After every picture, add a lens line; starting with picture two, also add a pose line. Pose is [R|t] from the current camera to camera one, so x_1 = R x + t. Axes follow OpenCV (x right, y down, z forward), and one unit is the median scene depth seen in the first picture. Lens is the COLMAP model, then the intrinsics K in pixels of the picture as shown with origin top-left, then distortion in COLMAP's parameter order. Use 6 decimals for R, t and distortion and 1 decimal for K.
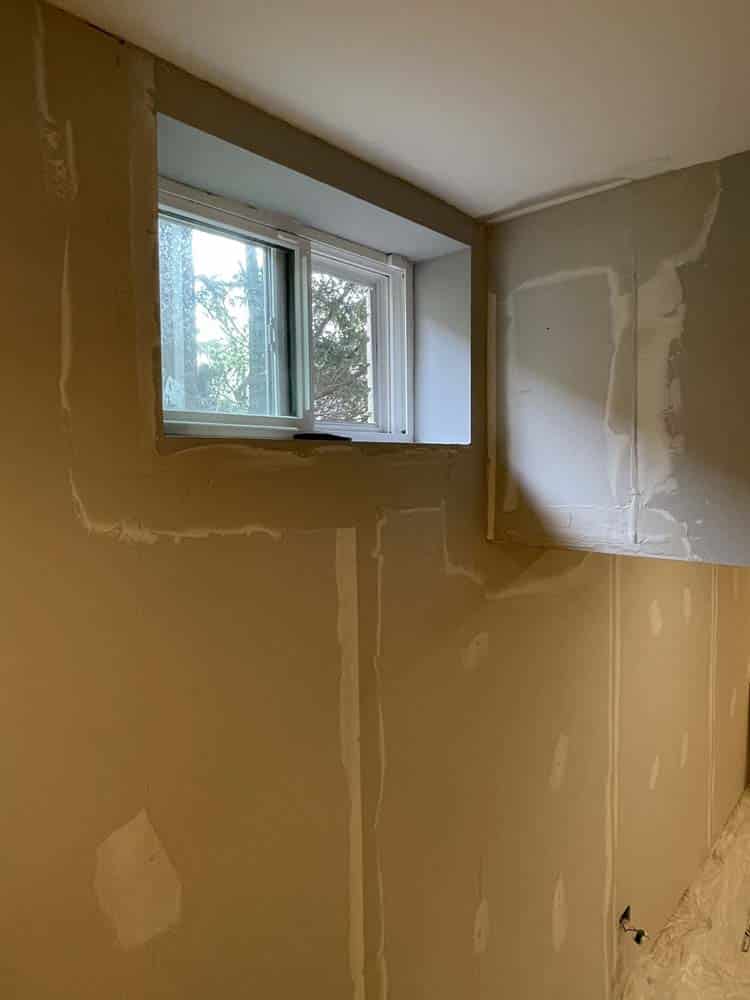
lens RADIAL K [[609.6, 0, 375.0], [0, 609.6, 500.0], [0, 0, 1]] dist [-0.004245, -0.000498]
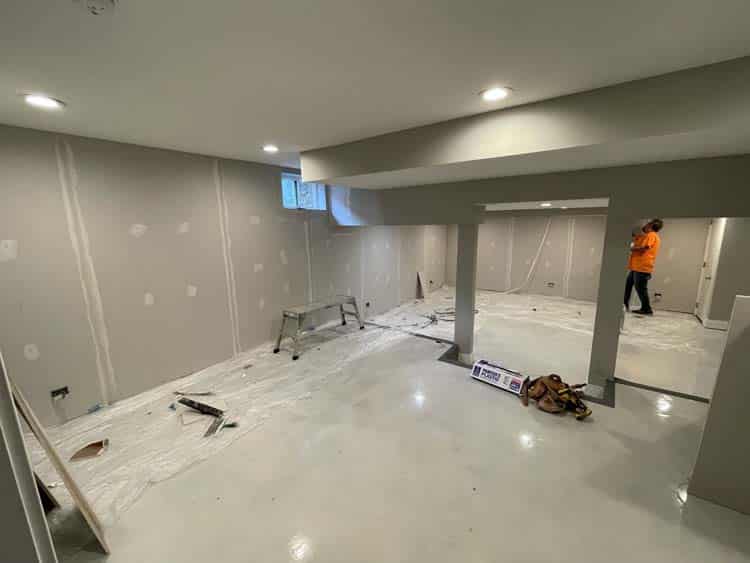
lens RADIAL K [[308.2, 0, 375.0], [0, 308.2, 281.5], [0, 0, 1]] dist [0.000301, 0.000098]
pose [[0.992894, -0.030268, 0.115085, 0.303843], [0.014855, 0.991072, 0.132497, 0.260704], [-0.118068, -0.129846, 0.984480, -2.617771]]
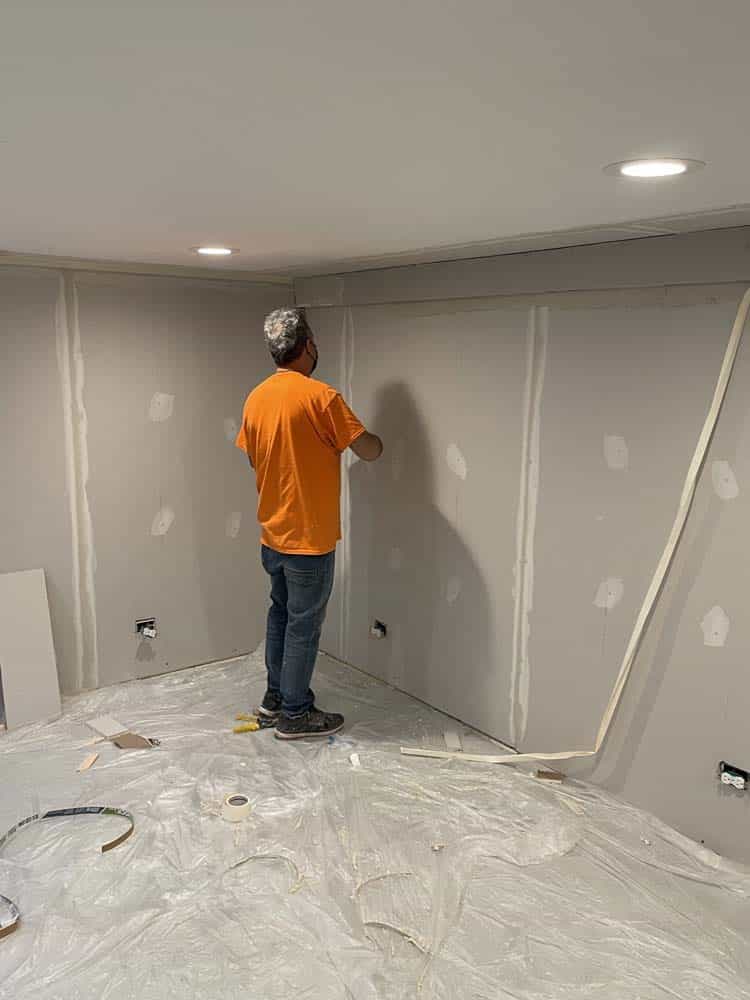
lens RADIAL K [[852.6, 0, 371.3], [0, 852.6, 513.6], [0, 0, 1]] dist [0.035362, -0.001456]
pose [[0.985349, 0.063093, -0.158452, 3.412587], [-0.041859, 0.990106, 0.133934, 0.186096], [0.165335, -0.125339, 0.978240, 0.219257]]
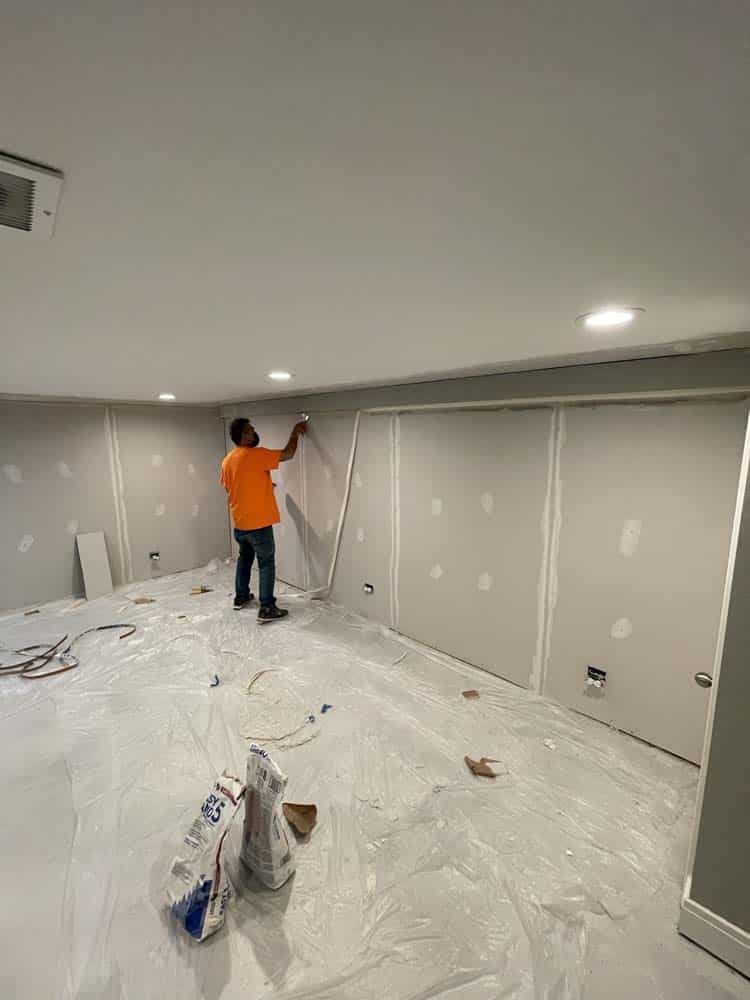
lens RADIAL K [[410.9, 0, 380.5], [0, 410.9, 499.4], [0, 0, 1]] dist [0.000301, 0.000098]
pose [[0.999847, 0.014979, -0.008994, 4.089532], [-0.014010, 0.994935, 0.099544, 0.203153], [0.010439, -0.099403, 0.994993, -0.324309]]
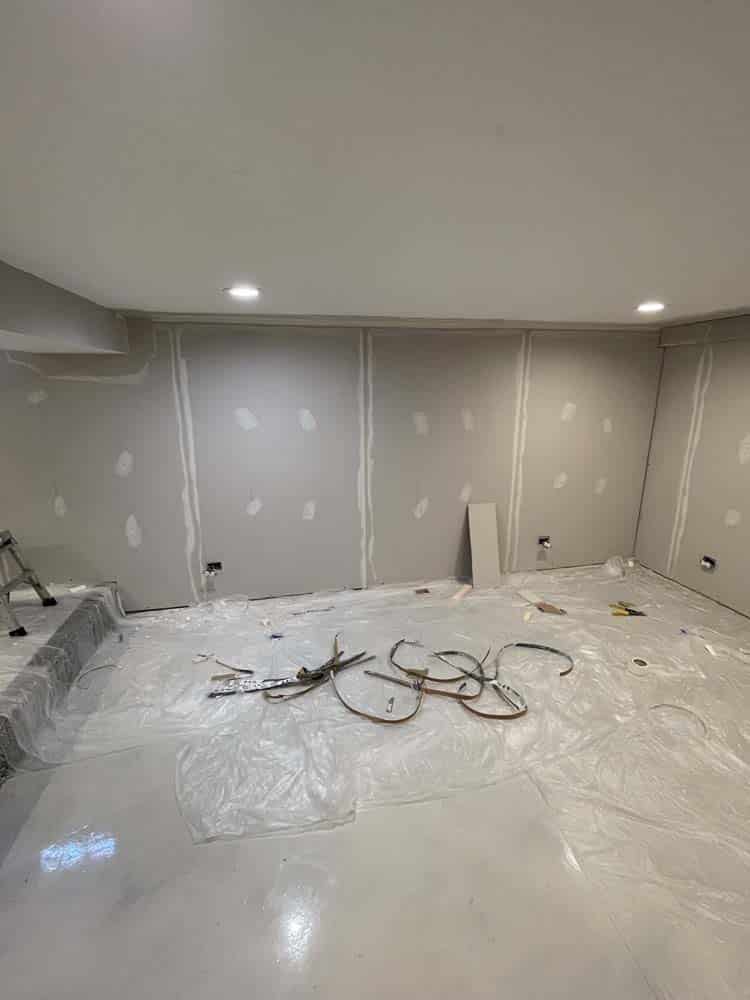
lens RADIAL K [[454.1, 0, 375.0], [0, 454.1, 500.0], [0, 0, 1]] dist [-0.002049, -0.000172]
pose [[0.822600, 0.154333, -0.547275, 2.754664], [-0.042447, 0.976443, 0.211557, 0.242999], [0.567034, -0.150797, 0.809774, 0.226577]]
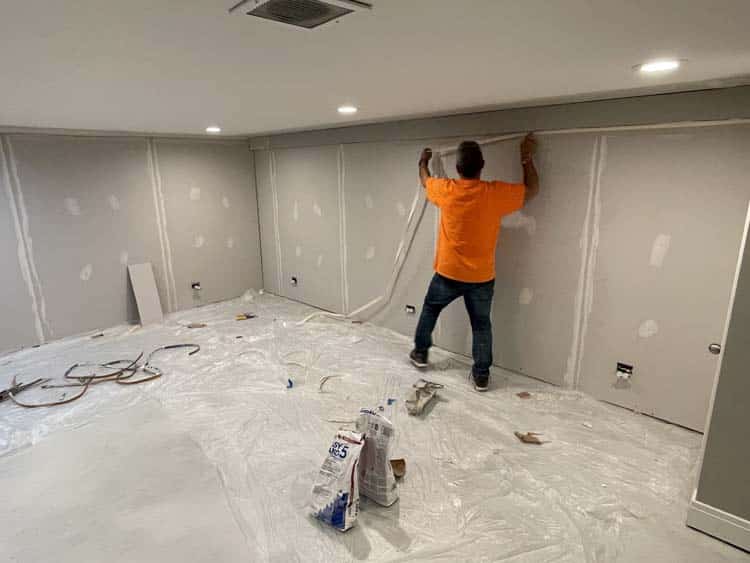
lens RADIAL K [[443.1, 0, 375.0], [0, 443.1, 281.5], [0, 0, 1]] dist [0.001894, -0.001110]
pose [[0.999937, 0.004468, -0.010344, 3.767746], [-0.002386, 0.981166, 0.193149, 0.252597], [0.011012, -0.193112, 0.981115, -0.767559]]
